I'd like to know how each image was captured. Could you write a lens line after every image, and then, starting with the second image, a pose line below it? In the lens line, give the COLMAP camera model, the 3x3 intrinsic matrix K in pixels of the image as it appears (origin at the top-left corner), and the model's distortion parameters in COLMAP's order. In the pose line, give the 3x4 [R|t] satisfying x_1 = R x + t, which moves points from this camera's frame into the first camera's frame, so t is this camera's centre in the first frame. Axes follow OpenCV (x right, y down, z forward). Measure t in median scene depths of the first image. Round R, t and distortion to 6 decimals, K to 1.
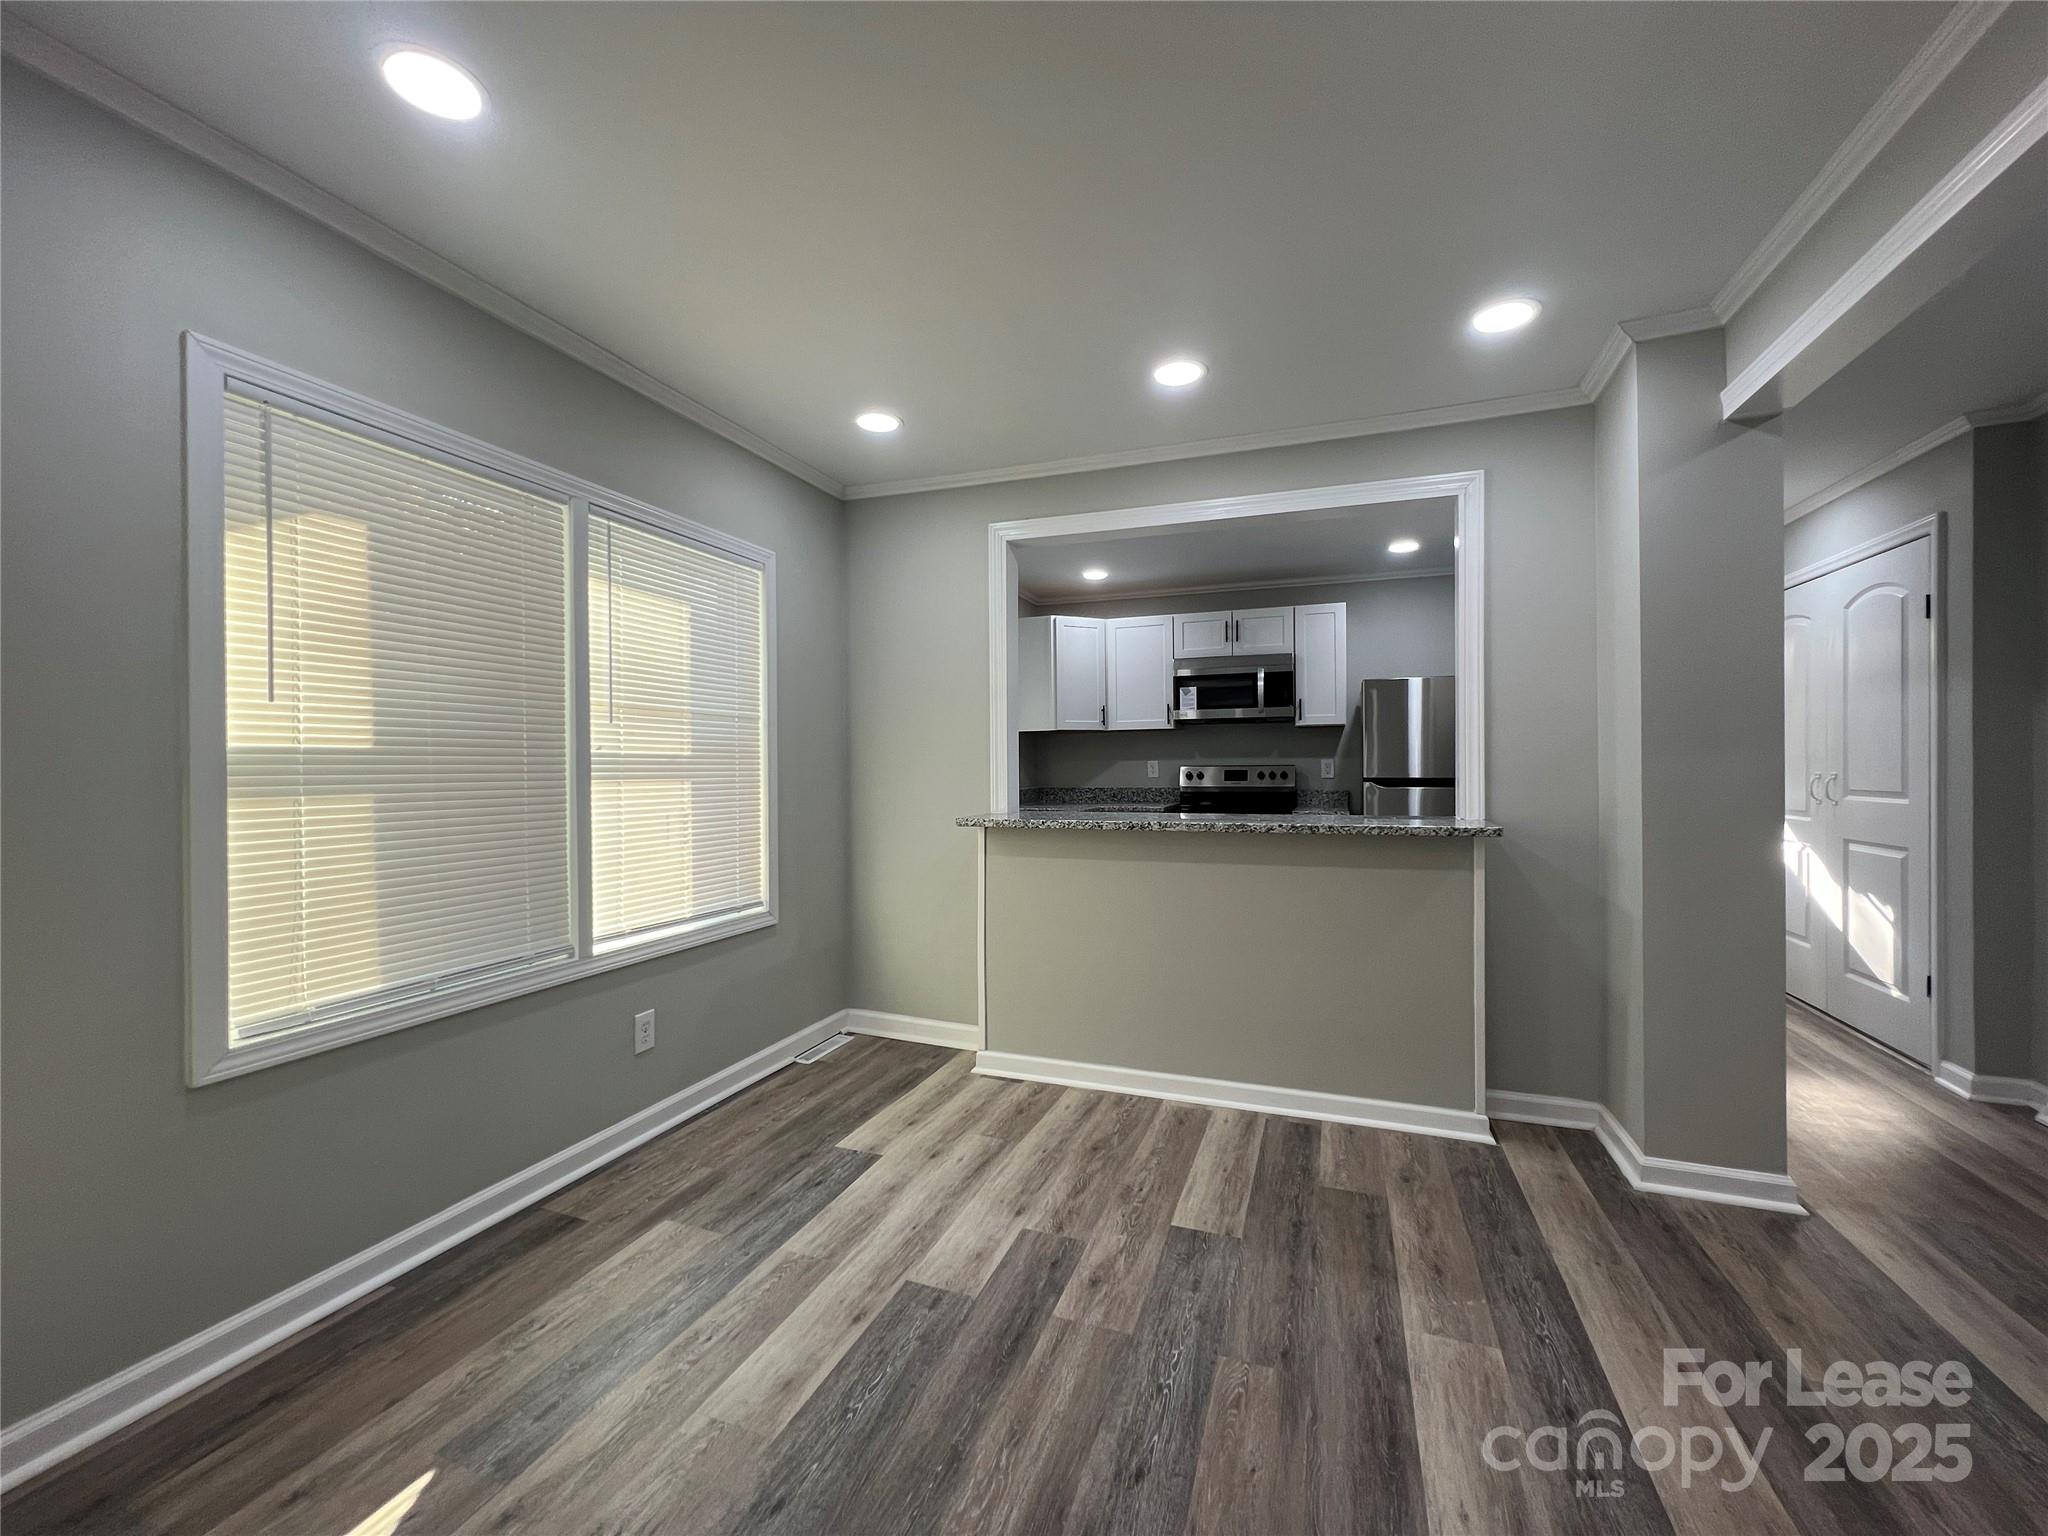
lens RADIAL K [[827.2, 0, 1024.0], [0, 827.2, 768.0], [0, 0, 1]] dist [-0.001559, 0.000358]
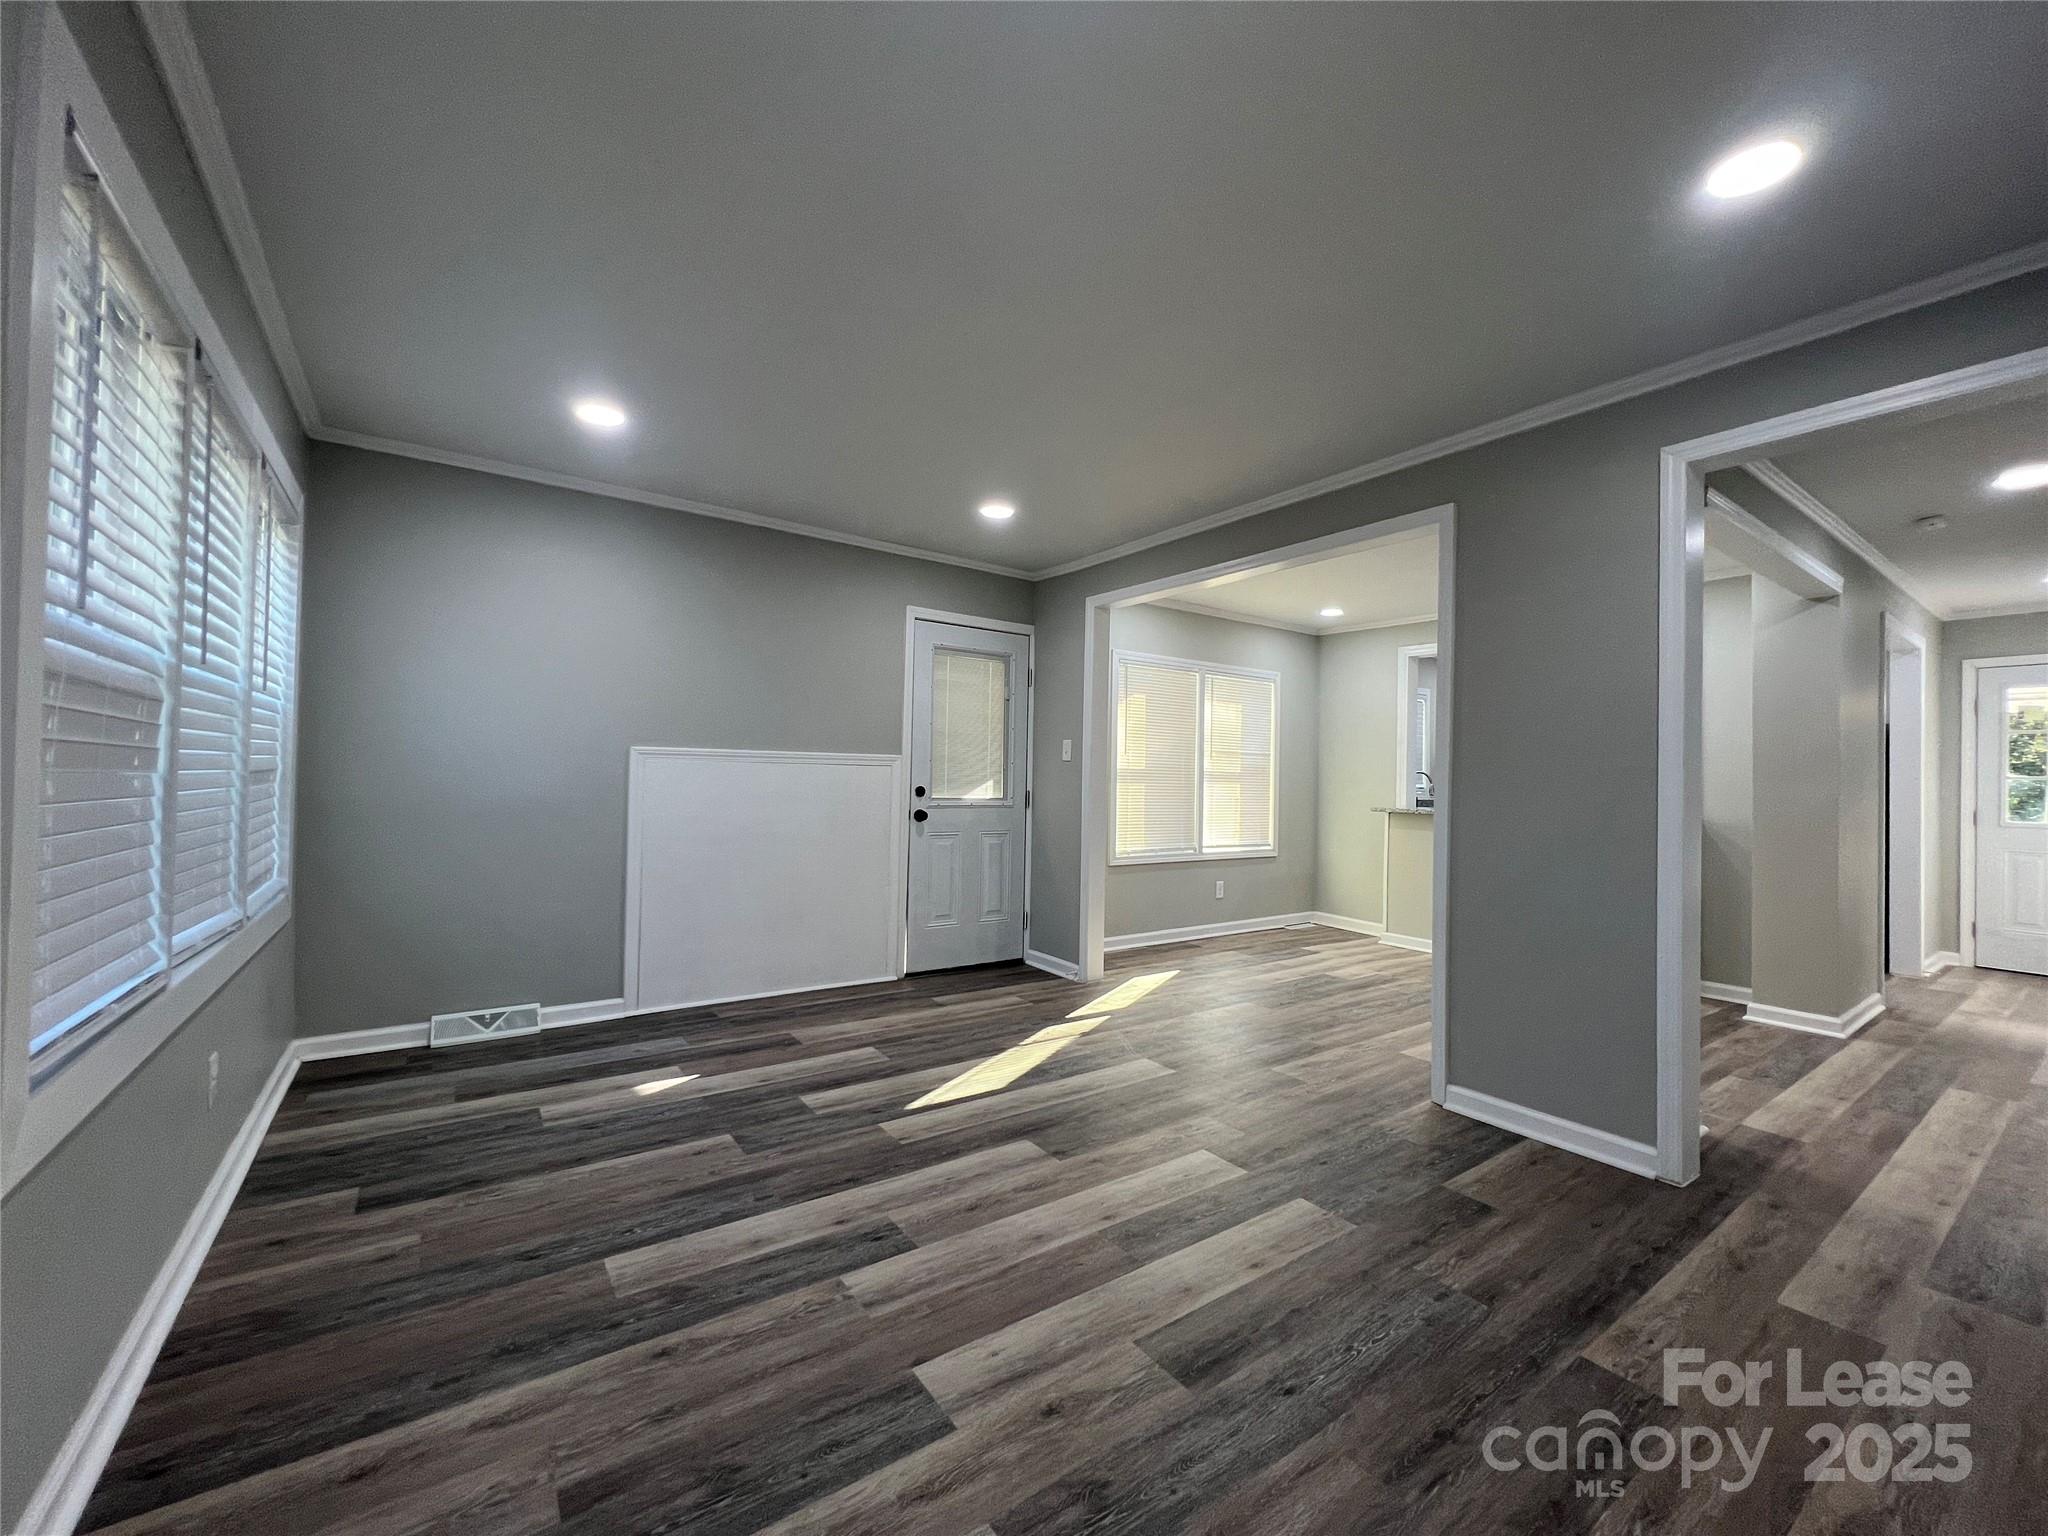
lens RADIAL K [[827.2, 0, 1024.0], [0, 827.2, 768.0], [0, 0, 1]] dist [-0.001559, 0.000358]
pose [[0.831896, 0.016459, -0.554688, 0.347651], [-0.026910, 0.999581, -0.010697, 0.012488], [0.554279, 0.023825, 0.831990, -1.177017]]
